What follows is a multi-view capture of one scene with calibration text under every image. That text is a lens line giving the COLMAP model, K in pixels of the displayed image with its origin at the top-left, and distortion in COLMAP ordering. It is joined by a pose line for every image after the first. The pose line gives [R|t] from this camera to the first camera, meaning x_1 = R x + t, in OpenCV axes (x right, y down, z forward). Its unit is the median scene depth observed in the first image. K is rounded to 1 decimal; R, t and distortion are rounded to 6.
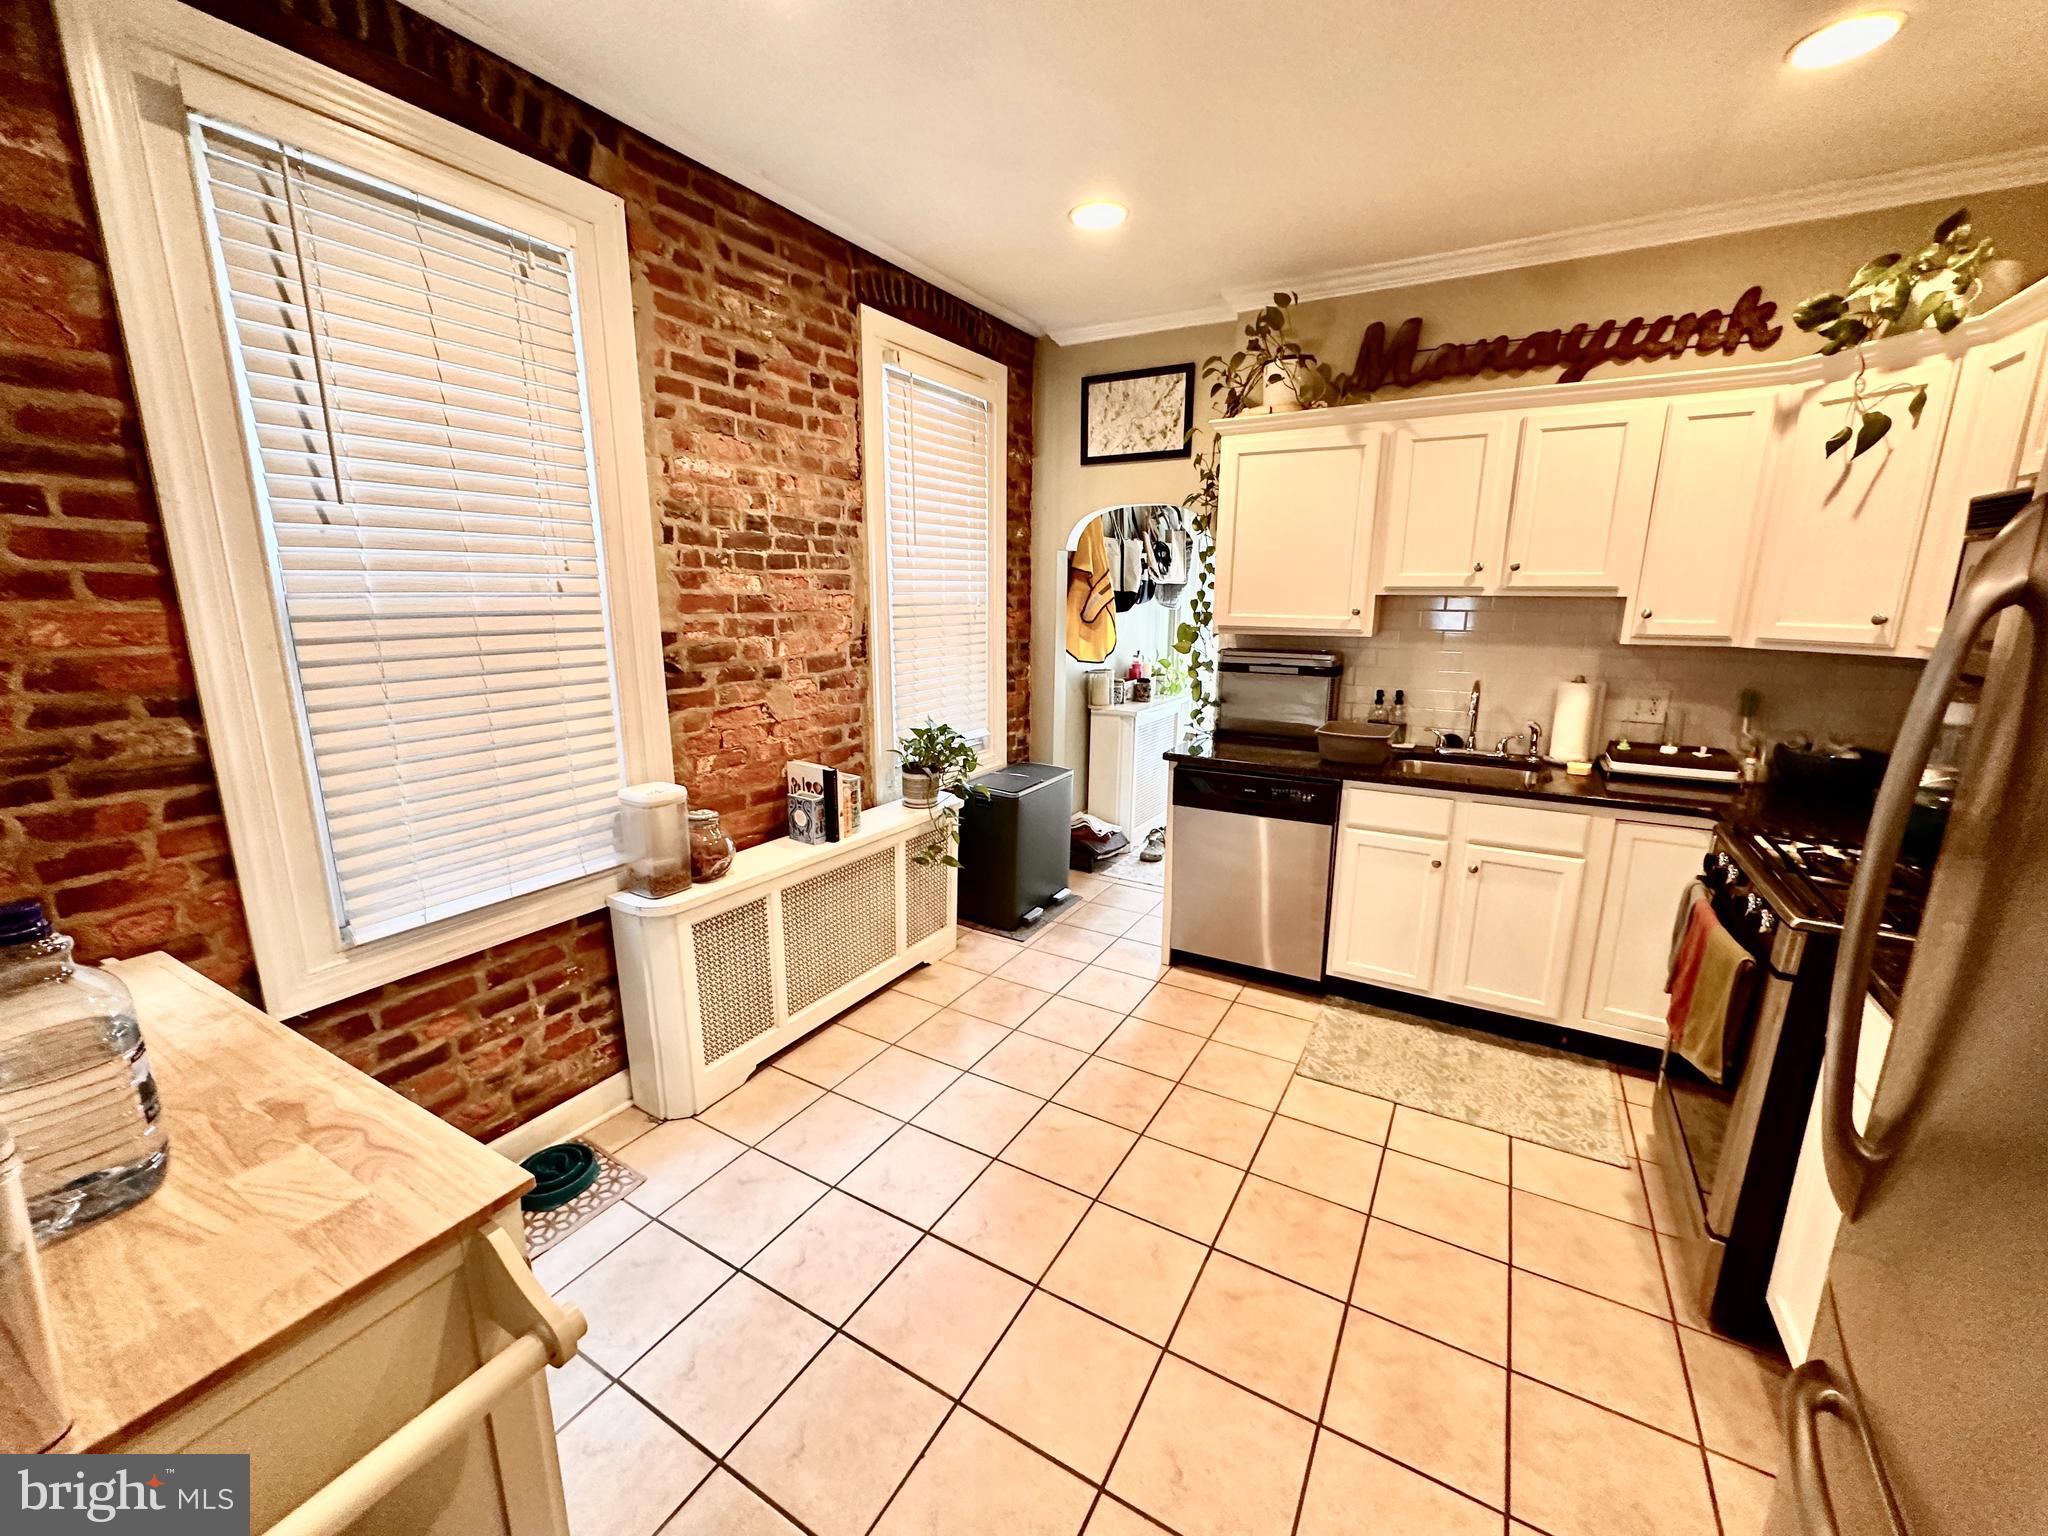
lens RADIAL K [[813.7, 0, 1024.0], [0, 813.7, 768.0], [0, 0, 1]] dist [0.000552, 0.000255]
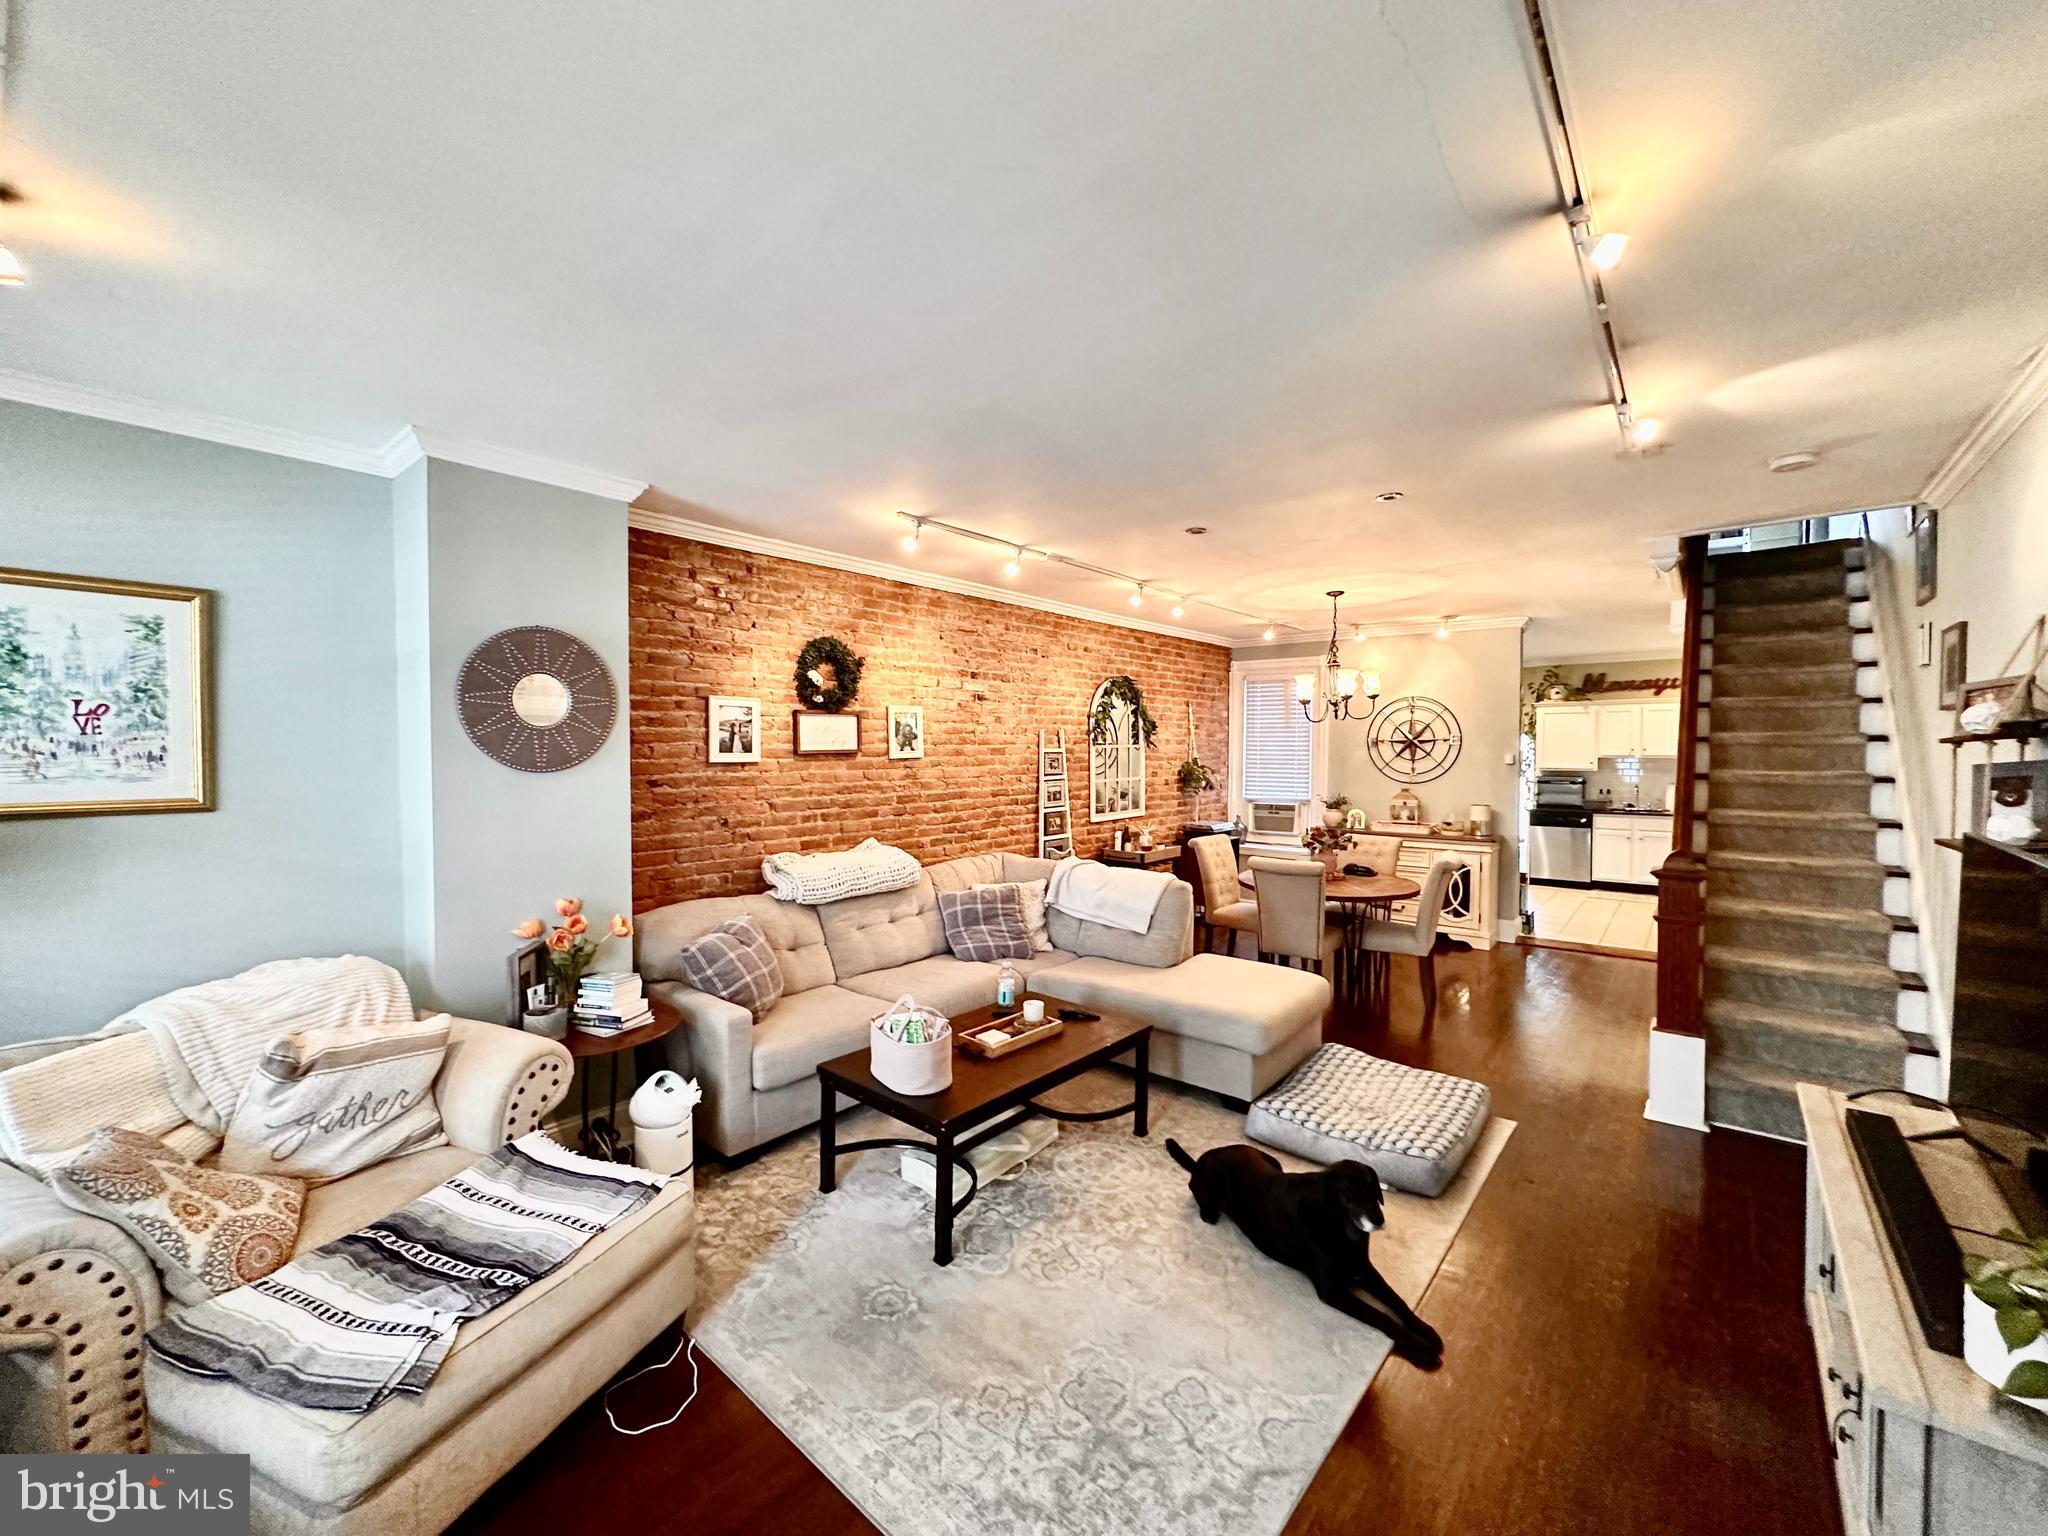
lens RADIAL K [[813.7, 0, 1024.0], [0, 813.7, 768.0], [0, 0, 1]] dist [0.000552, 0.000255]
pose [[0.986307, -0.001534, -0.164911, -1.296450], [-0.029627, 0.982040, -0.186332, 0.502824], [0.162236, 0.188666, 0.968548, -2.516250]]
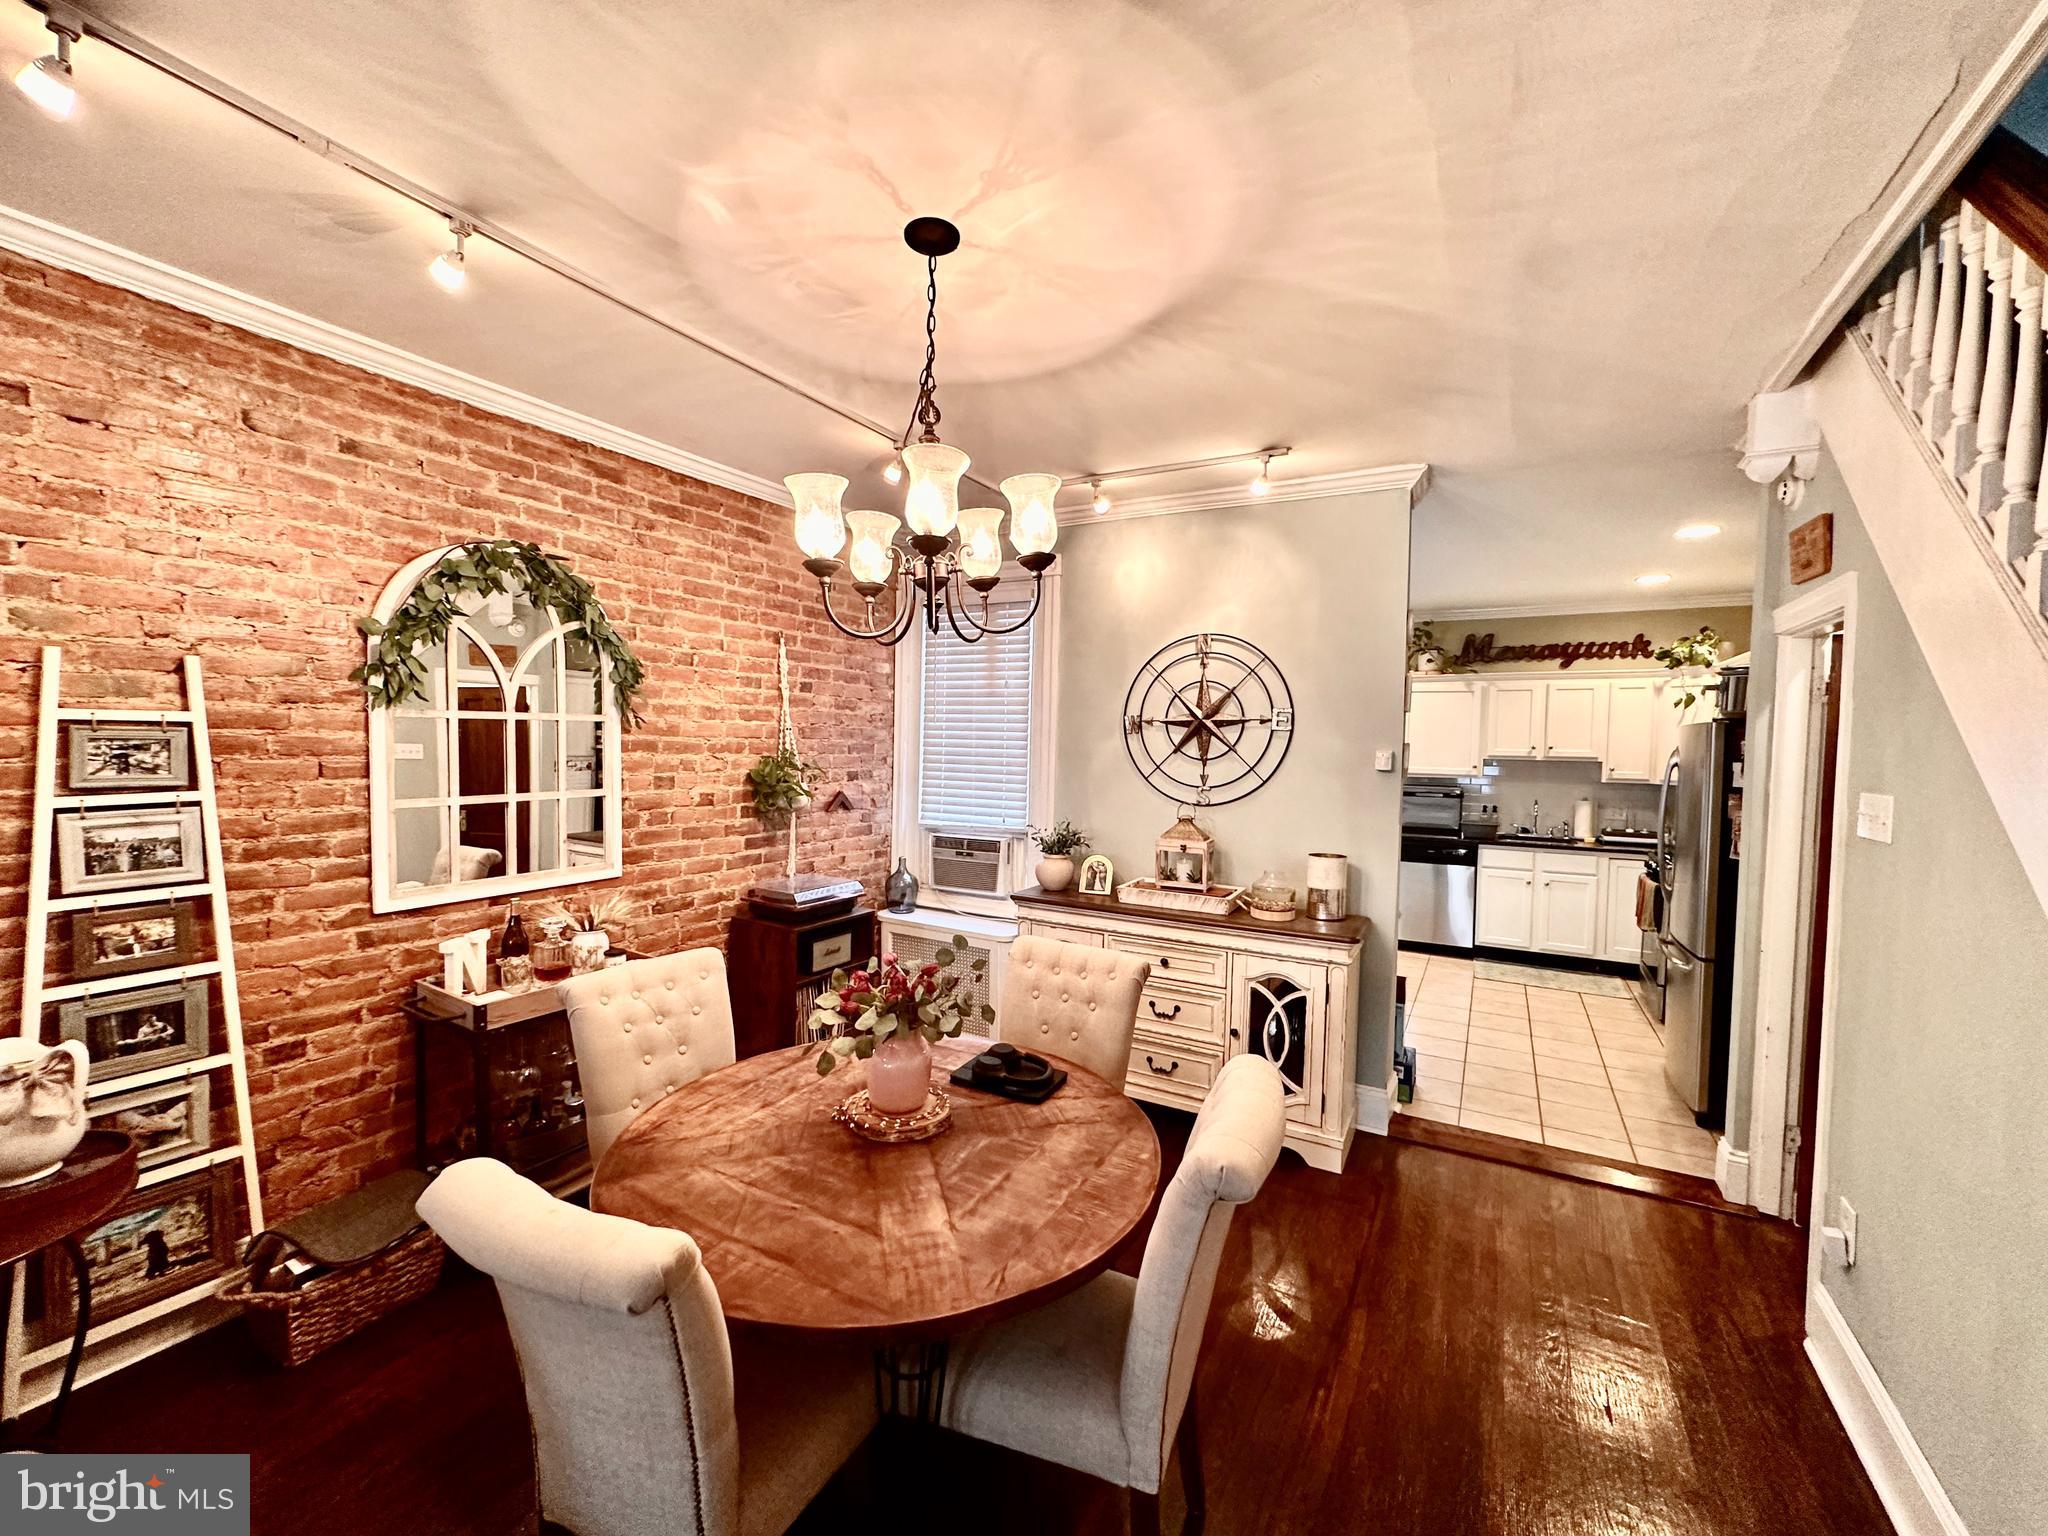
lens RADIAL K [[813.7, 0, 1024.0], [0, 813.7, 768.0], [0, 0, 1]] dist [0.000552, 0.000255]
pose [[0.999906, 0.012670, 0.005238, -0.801998], [-0.011518, 0.983529, -0.180384, 0.213620], [-0.007437, 0.180306, 0.983582, -1.105353]]
